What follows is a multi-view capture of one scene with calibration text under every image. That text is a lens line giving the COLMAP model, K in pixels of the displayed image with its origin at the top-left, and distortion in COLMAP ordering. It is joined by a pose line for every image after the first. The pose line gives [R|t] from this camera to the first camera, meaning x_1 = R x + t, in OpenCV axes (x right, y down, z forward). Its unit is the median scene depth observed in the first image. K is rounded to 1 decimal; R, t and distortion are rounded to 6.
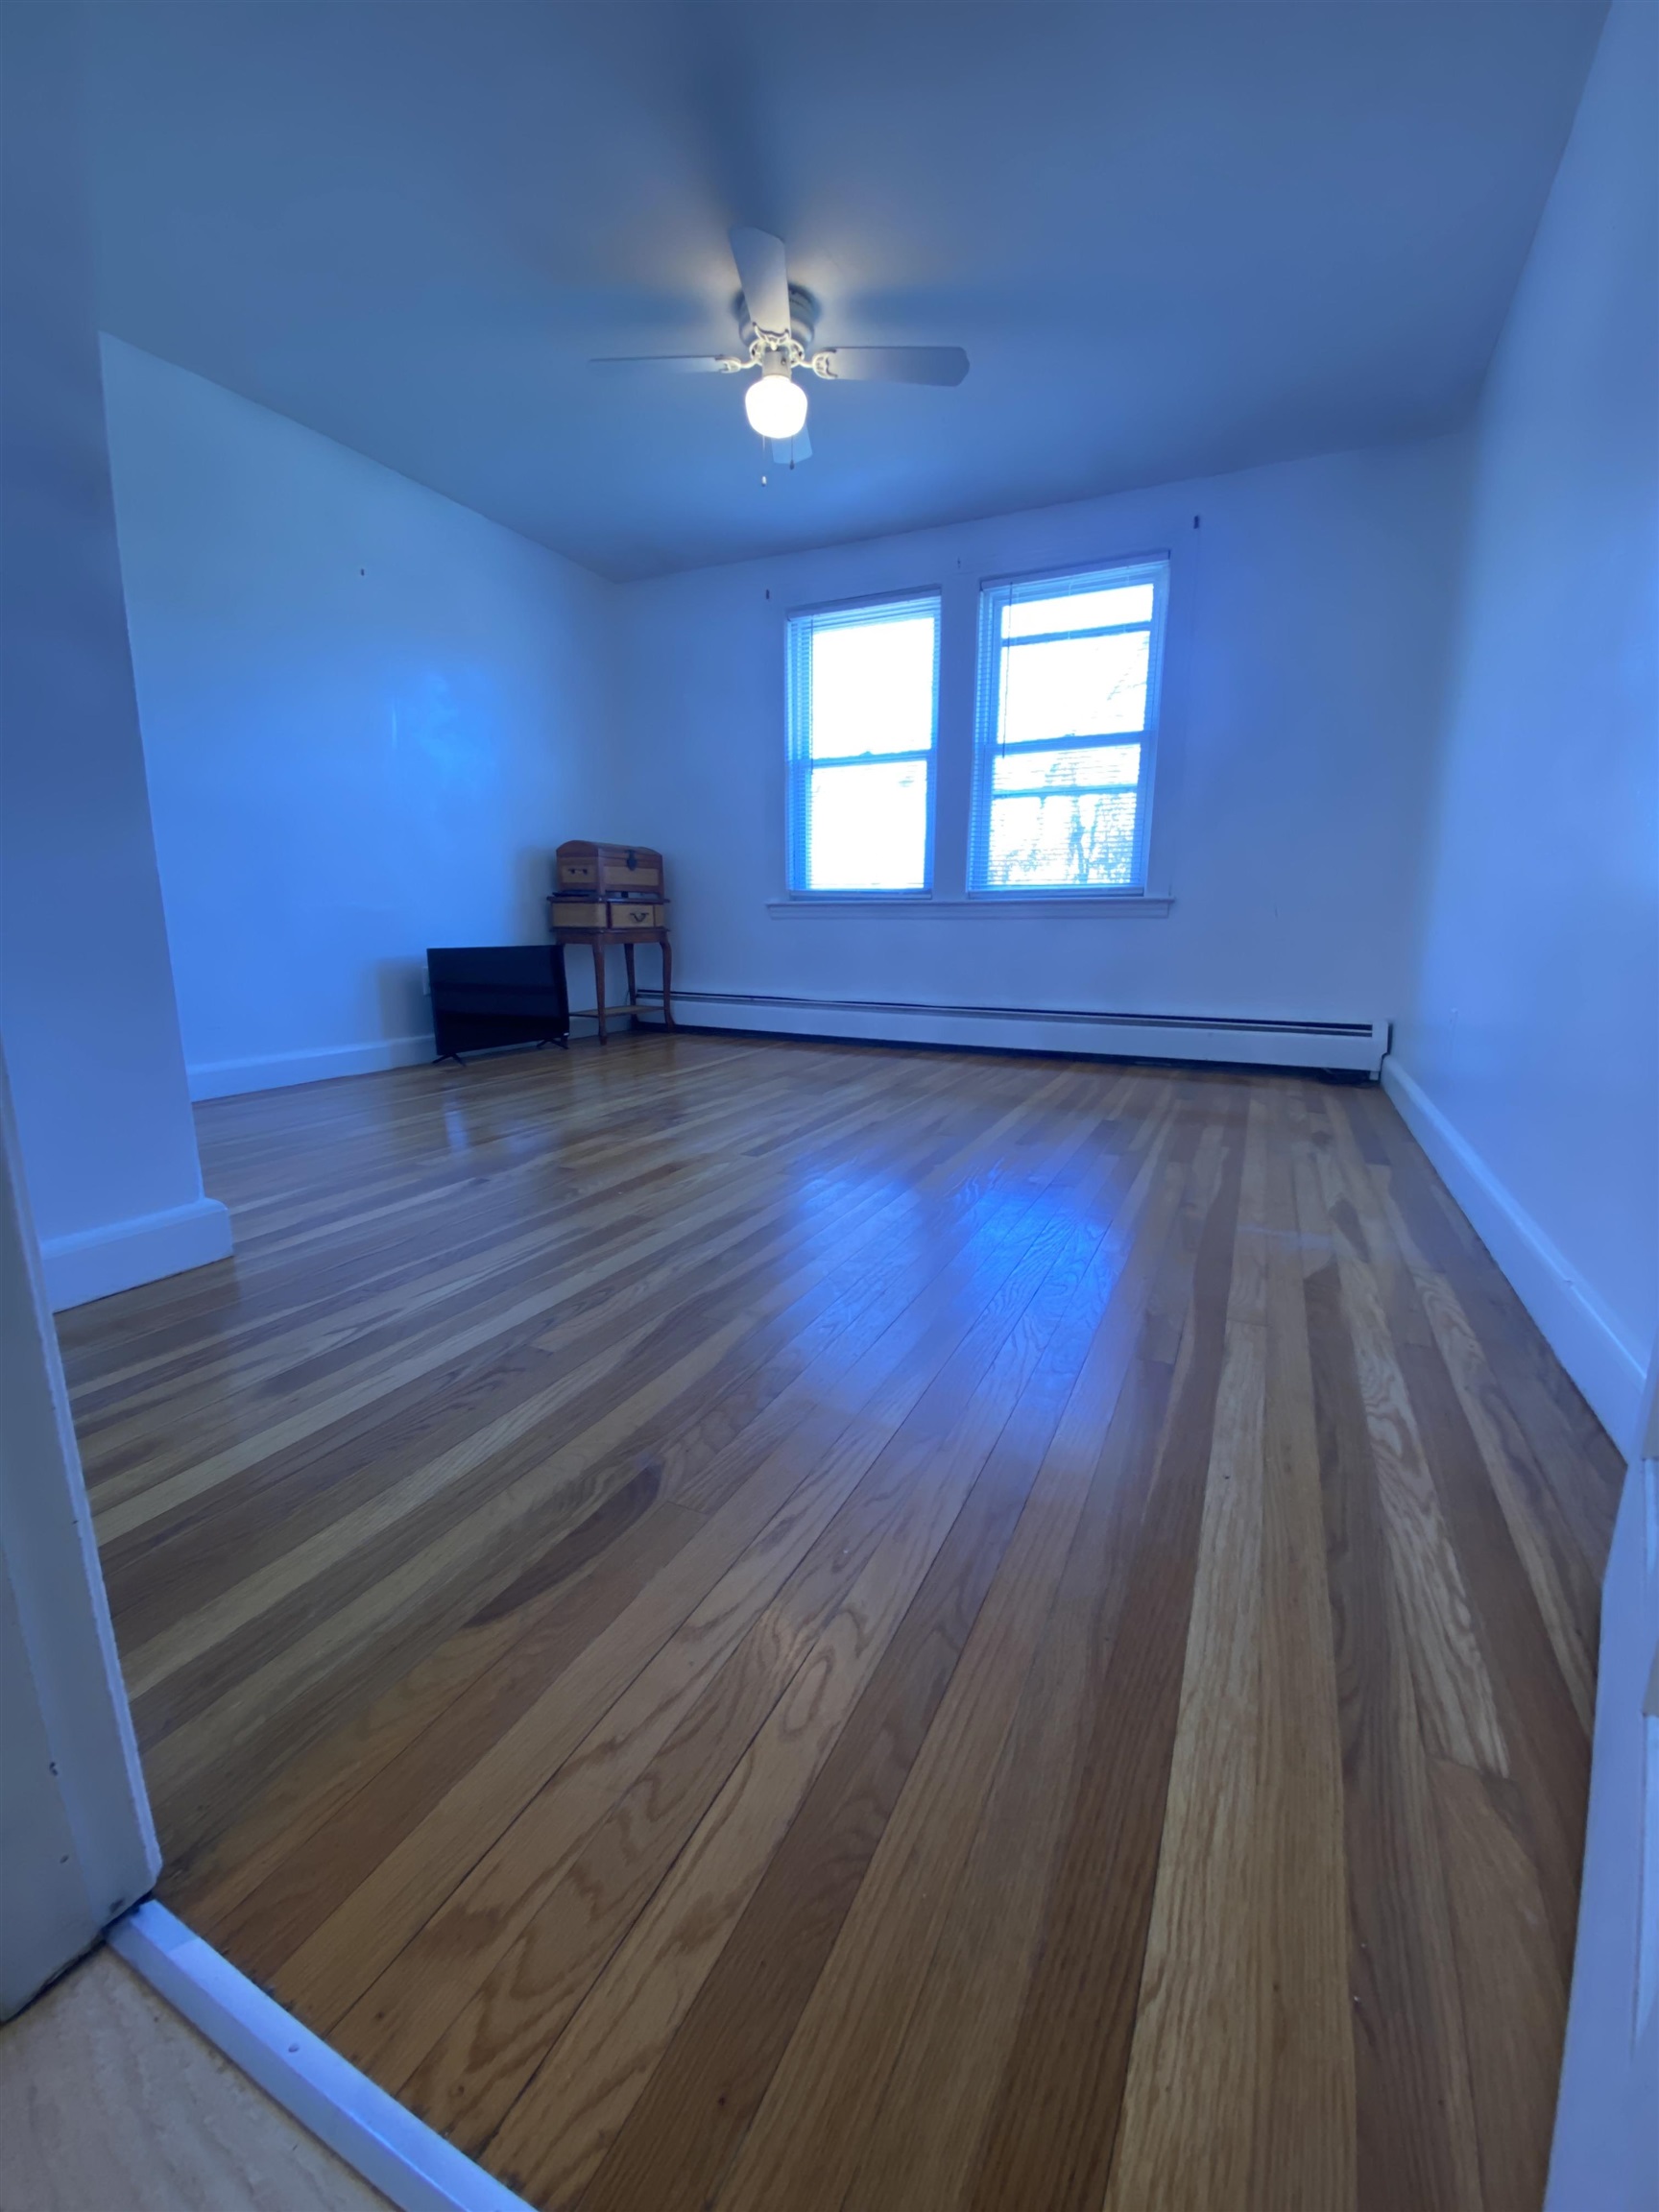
lens RADIAL K [[894.5, 0, 829.5], [0, 894.5, 1106.0], [0, 0, 1]] dist [0.019733, -0.019315]
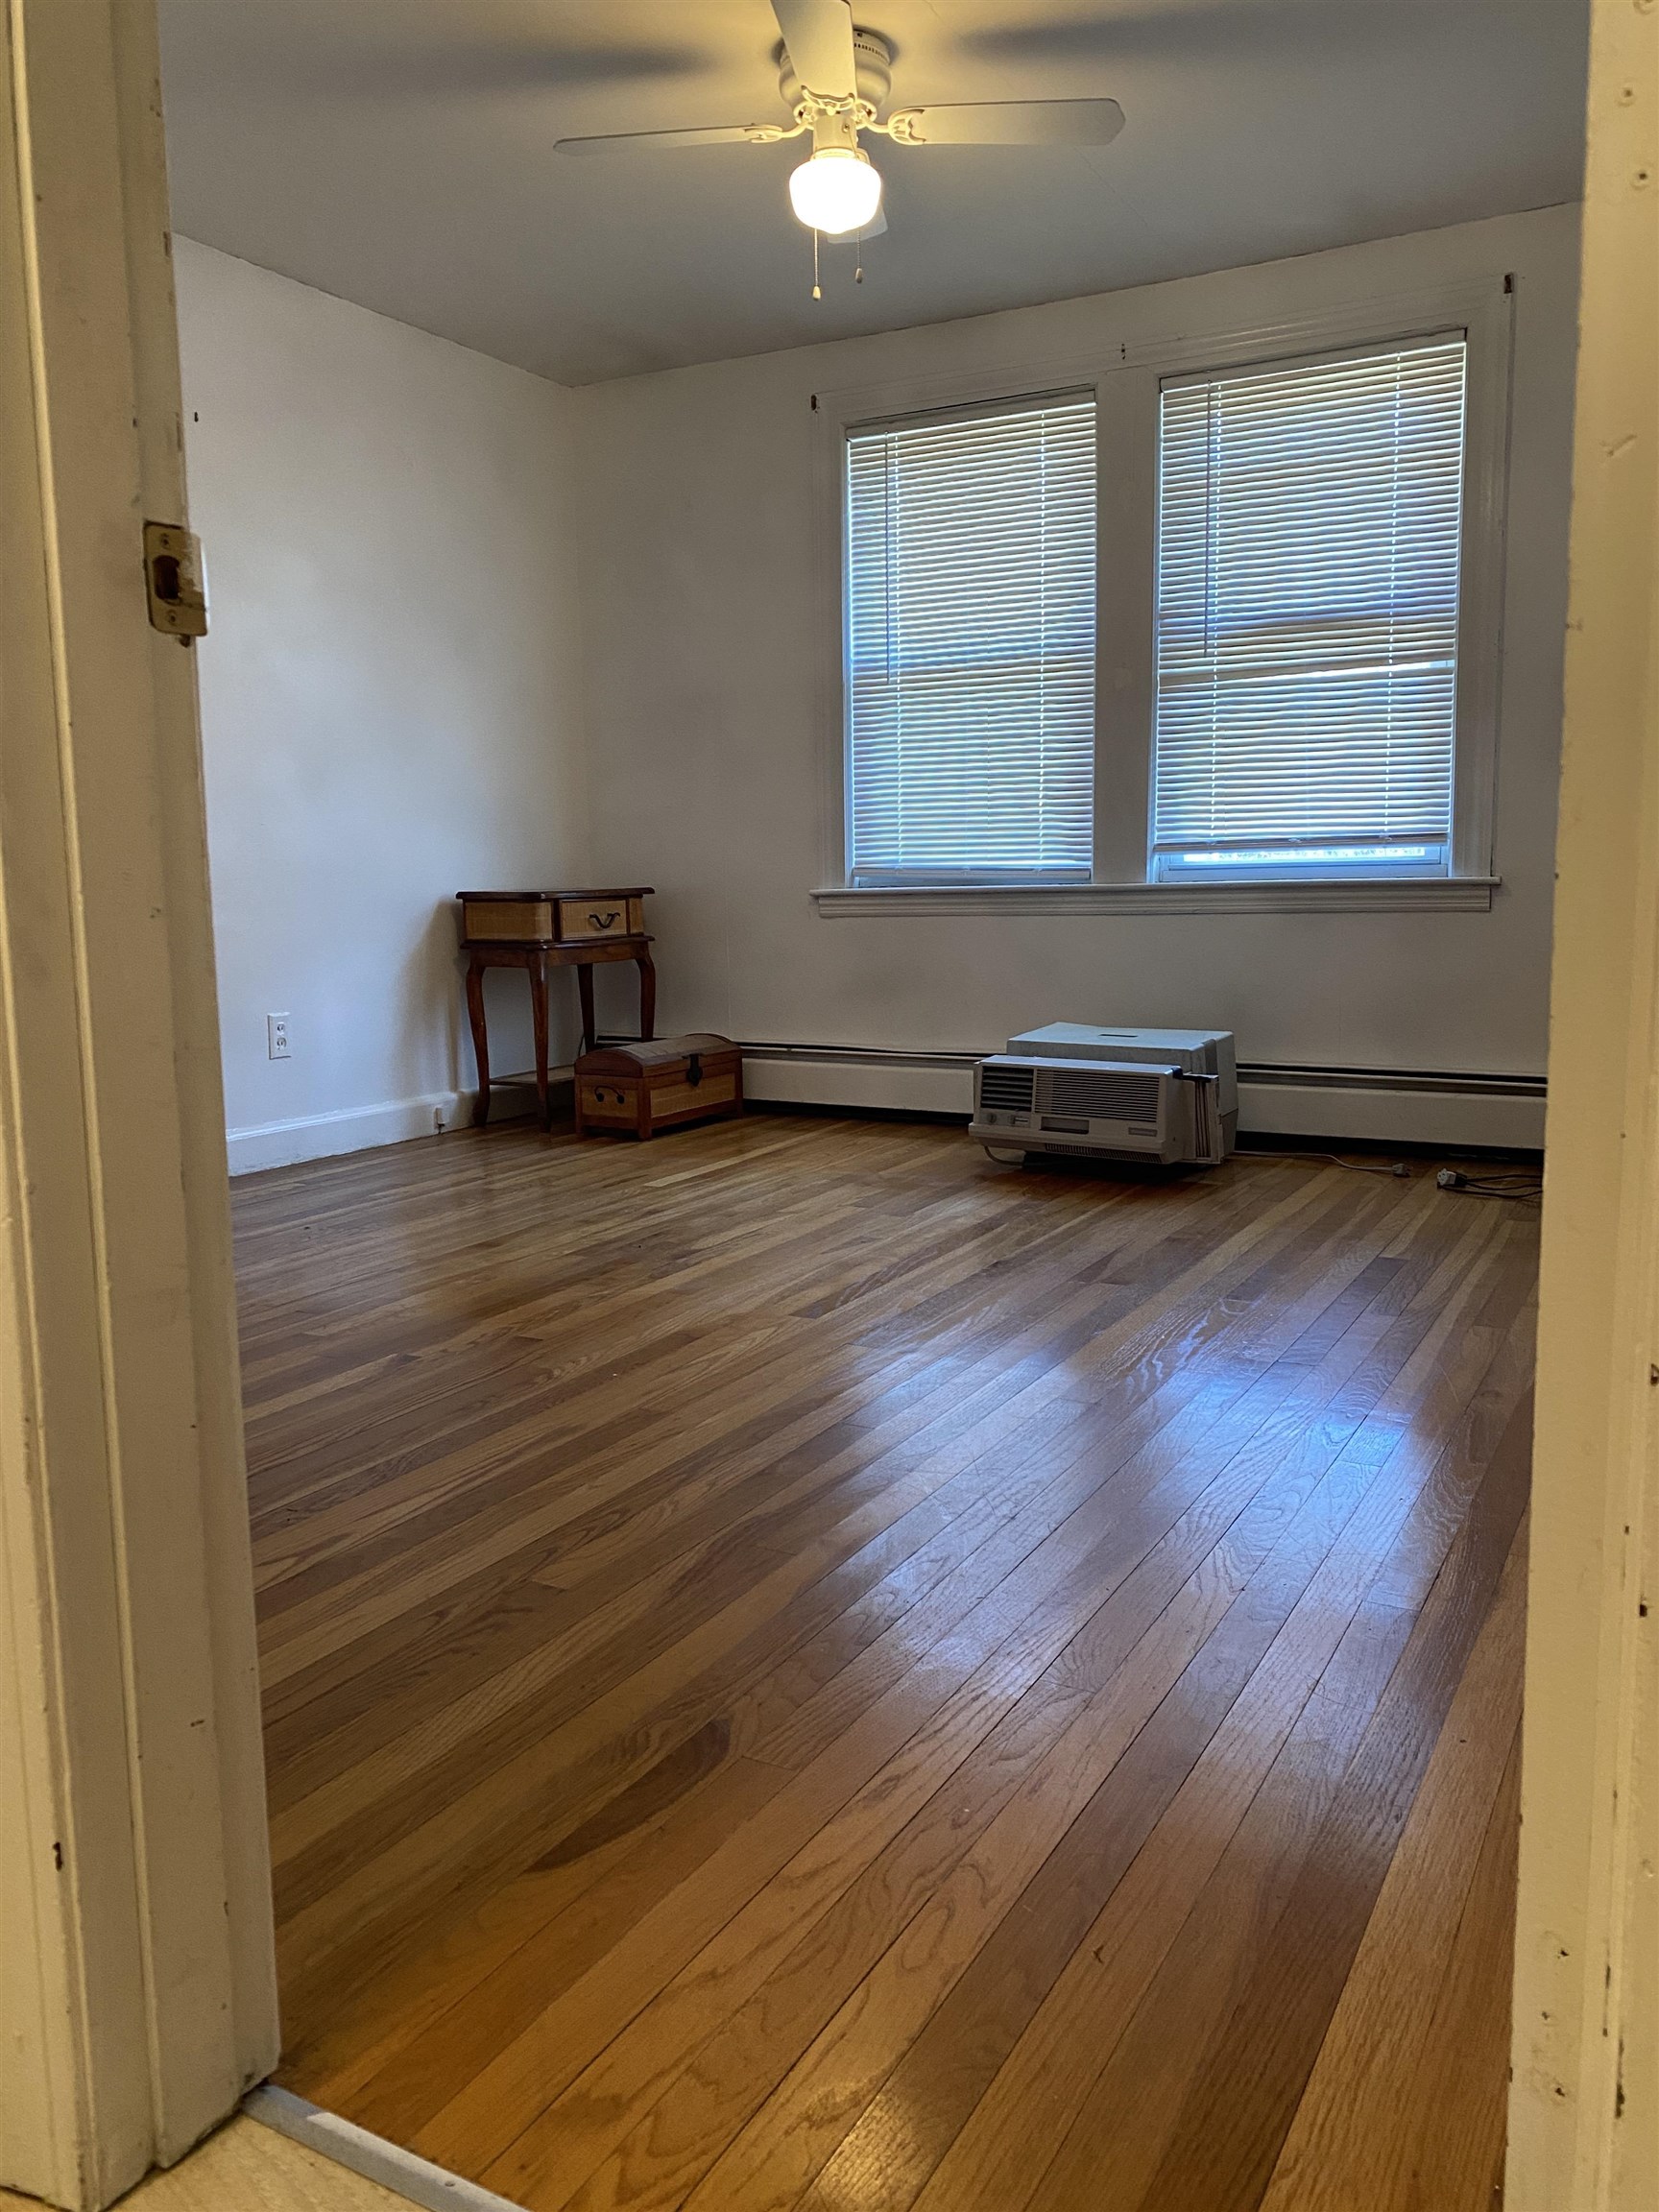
lens RADIAL K [[1679.5, 0, 829.5], [0, 1679.5, 1106.0], [0, 0, 1]] dist [0.004619, -0.006344]
pose [[0.998623, -0.011786, -0.051111, -0.013032], [0.008335, 0.997703, -0.067224, -0.025324], [0.051786, 0.066706, 0.996428, -0.359719]]
